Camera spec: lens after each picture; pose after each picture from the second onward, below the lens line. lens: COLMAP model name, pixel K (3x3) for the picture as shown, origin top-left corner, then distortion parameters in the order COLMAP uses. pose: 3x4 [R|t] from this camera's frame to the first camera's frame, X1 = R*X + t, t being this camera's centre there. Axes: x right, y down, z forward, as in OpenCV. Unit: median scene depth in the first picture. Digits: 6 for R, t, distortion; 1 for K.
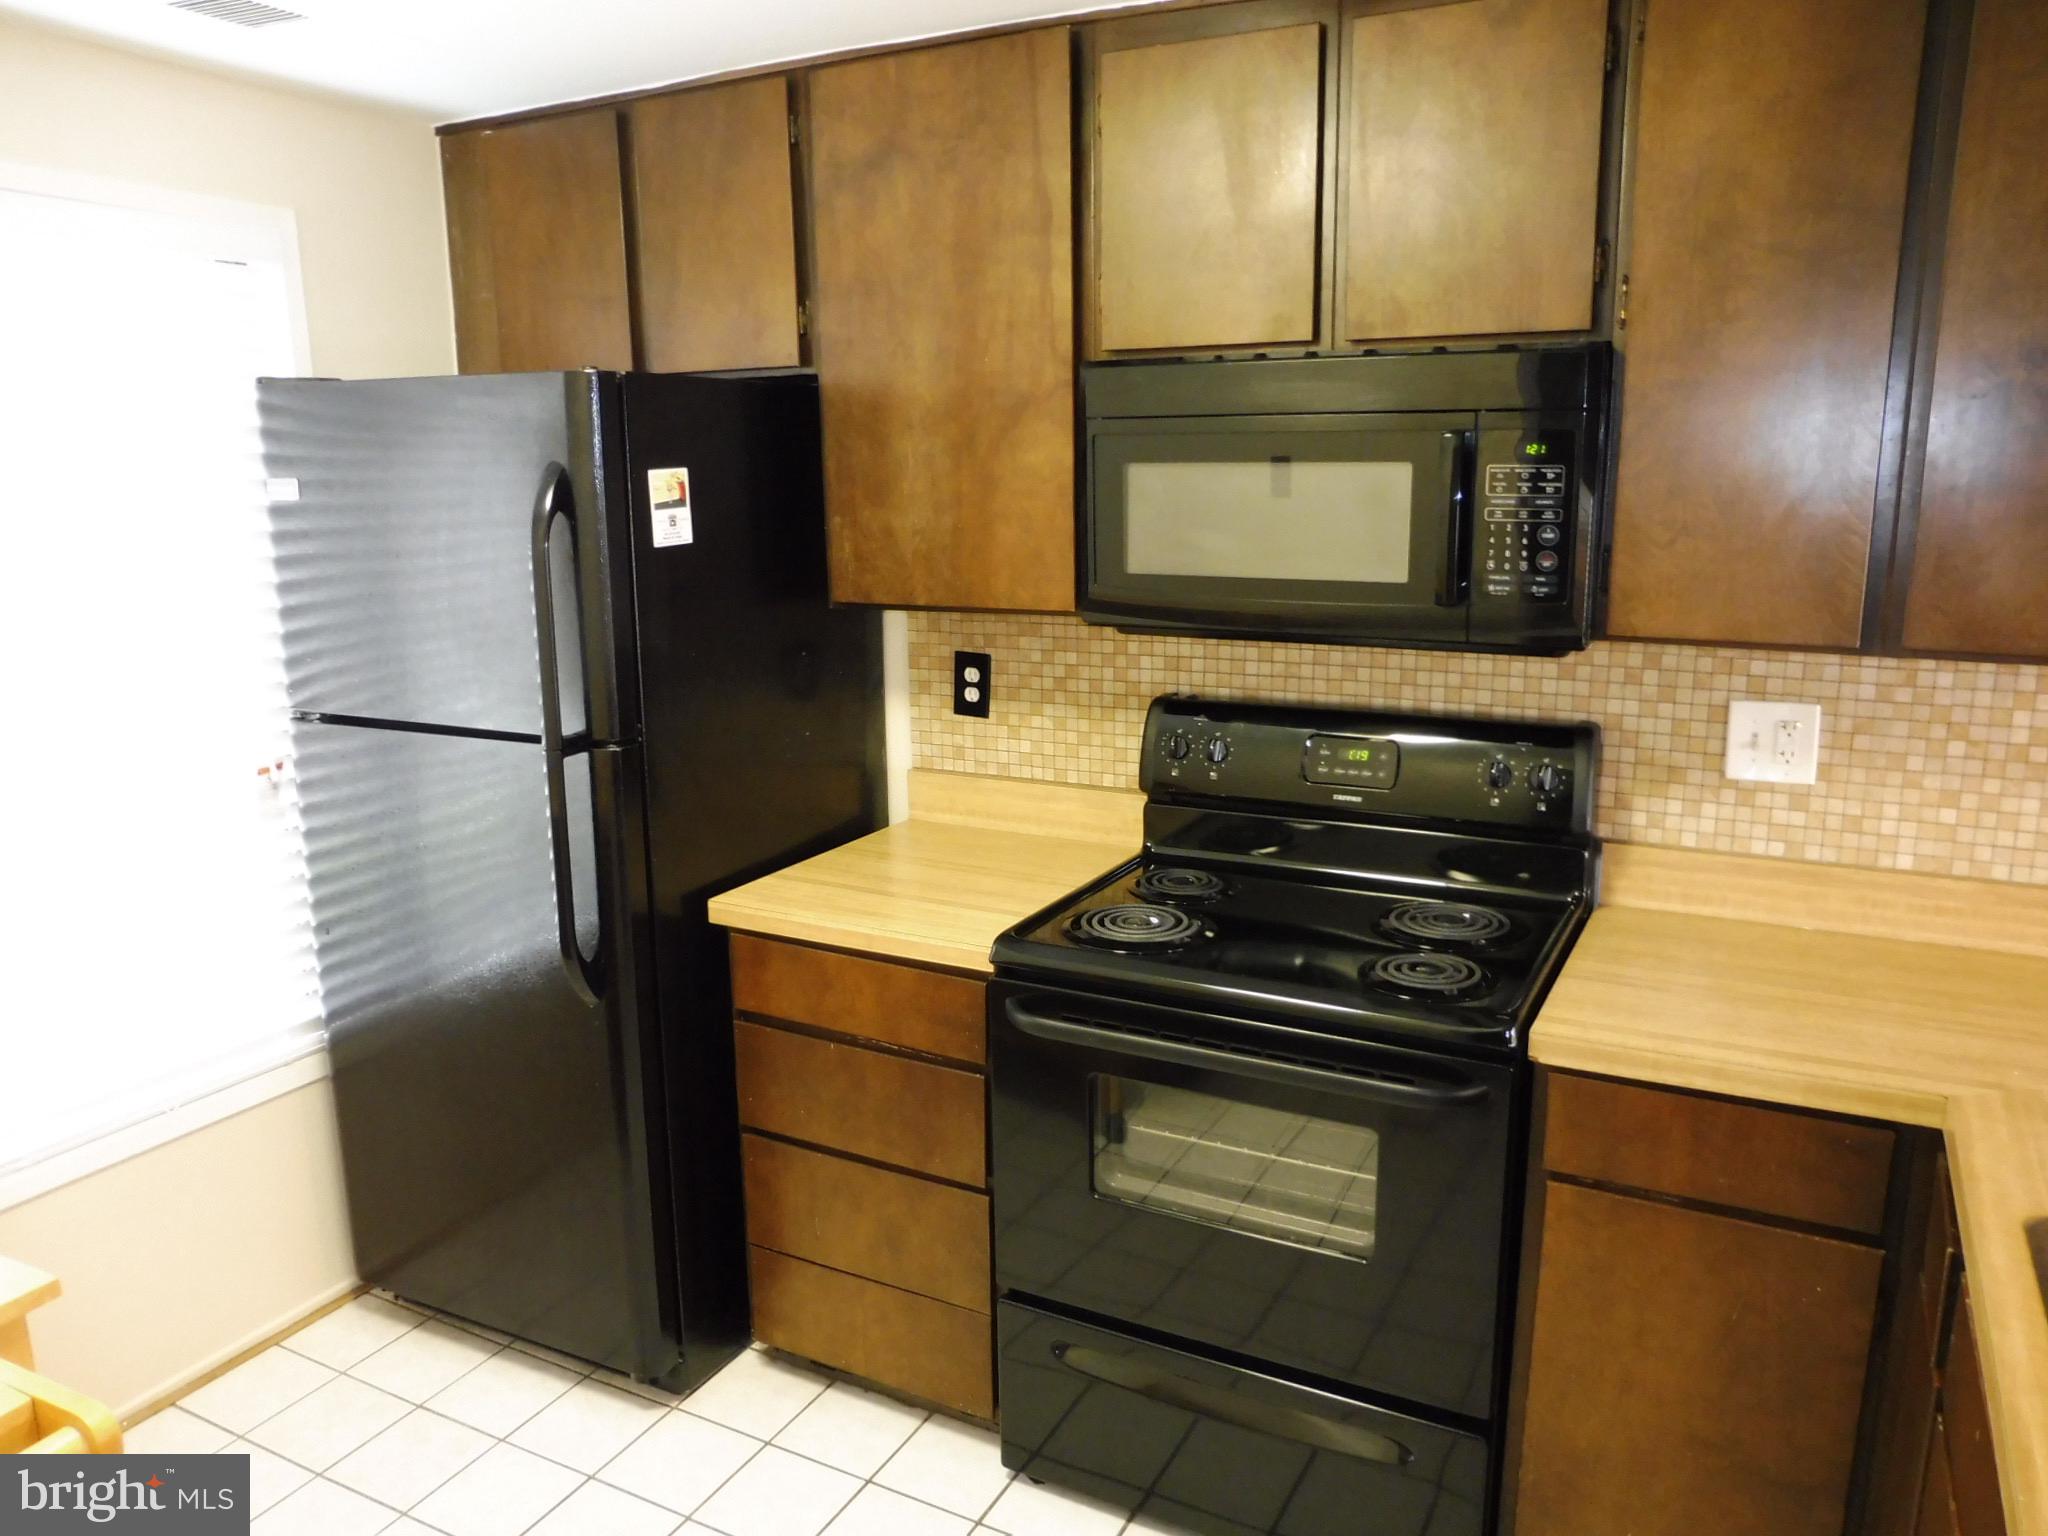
lens RADIAL K [[1495.8, 0, 1029.1], [0, 1495.8, 767.2], [0, 0, 1]] dist [-0.035332, -0.003414]
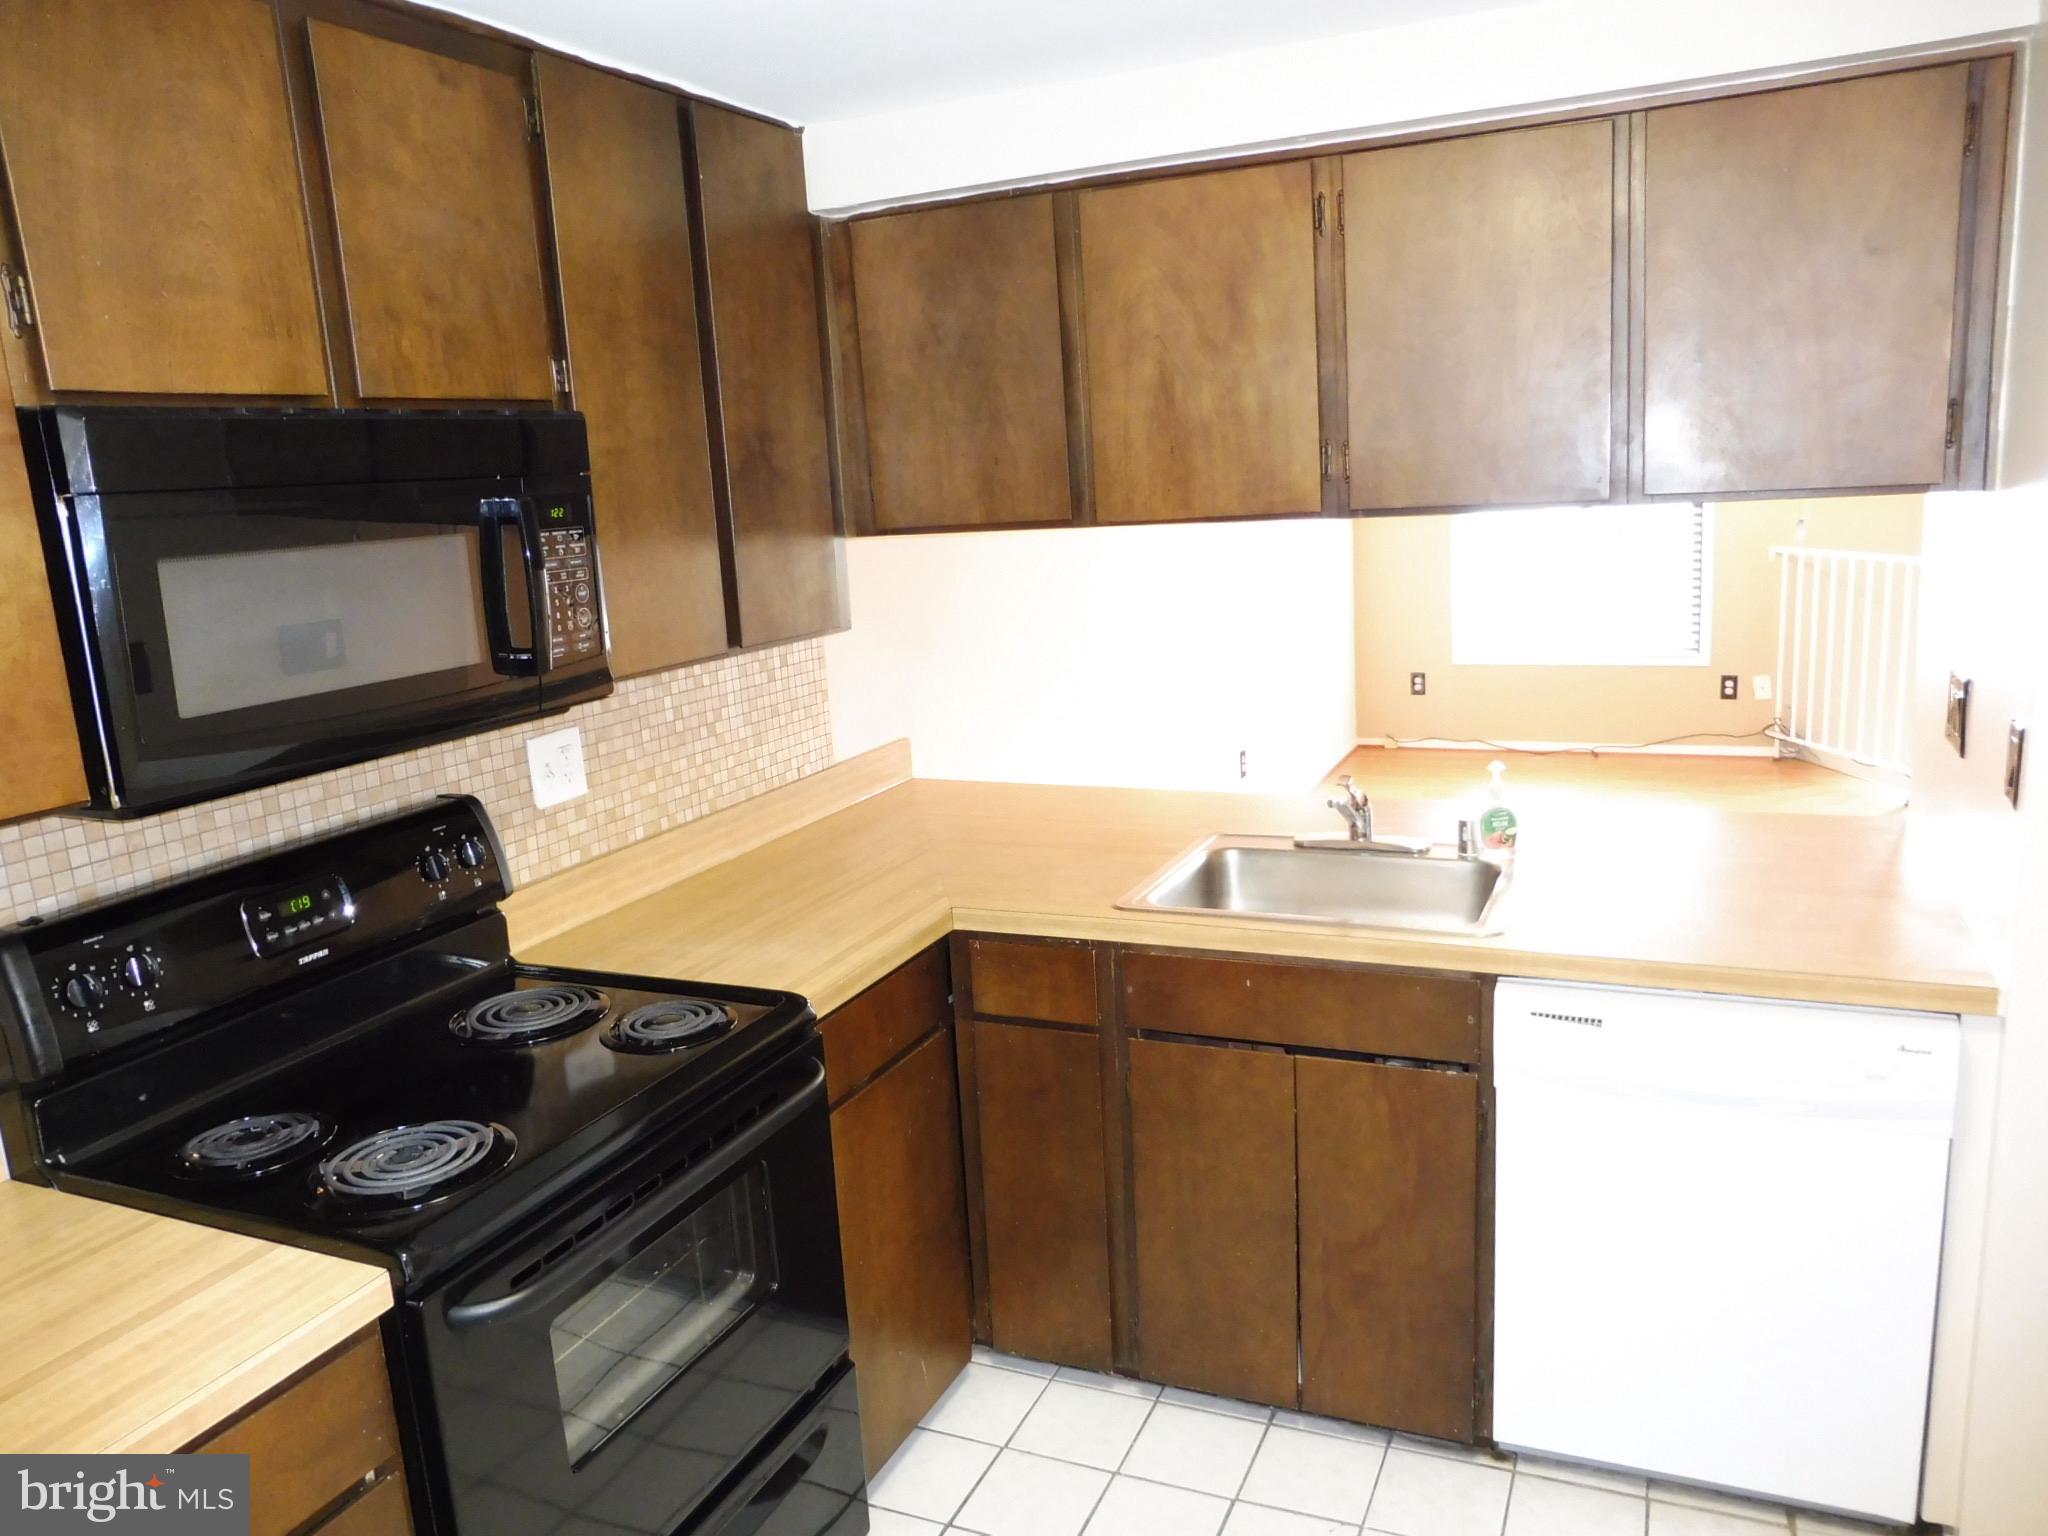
lens RADIAL K [[1495.8, 0, 1029.2], [0, 1495.8, 773.5], [0, 0, 1]] dist [-0.035332, -0.003414]
pose [[-0.067245, -0.186437, 0.980163, -0.654088], [0.265860, 0.943520, 0.197707, -0.144150], [-0.961664, 0.273881, -0.013881, 0.674348]]
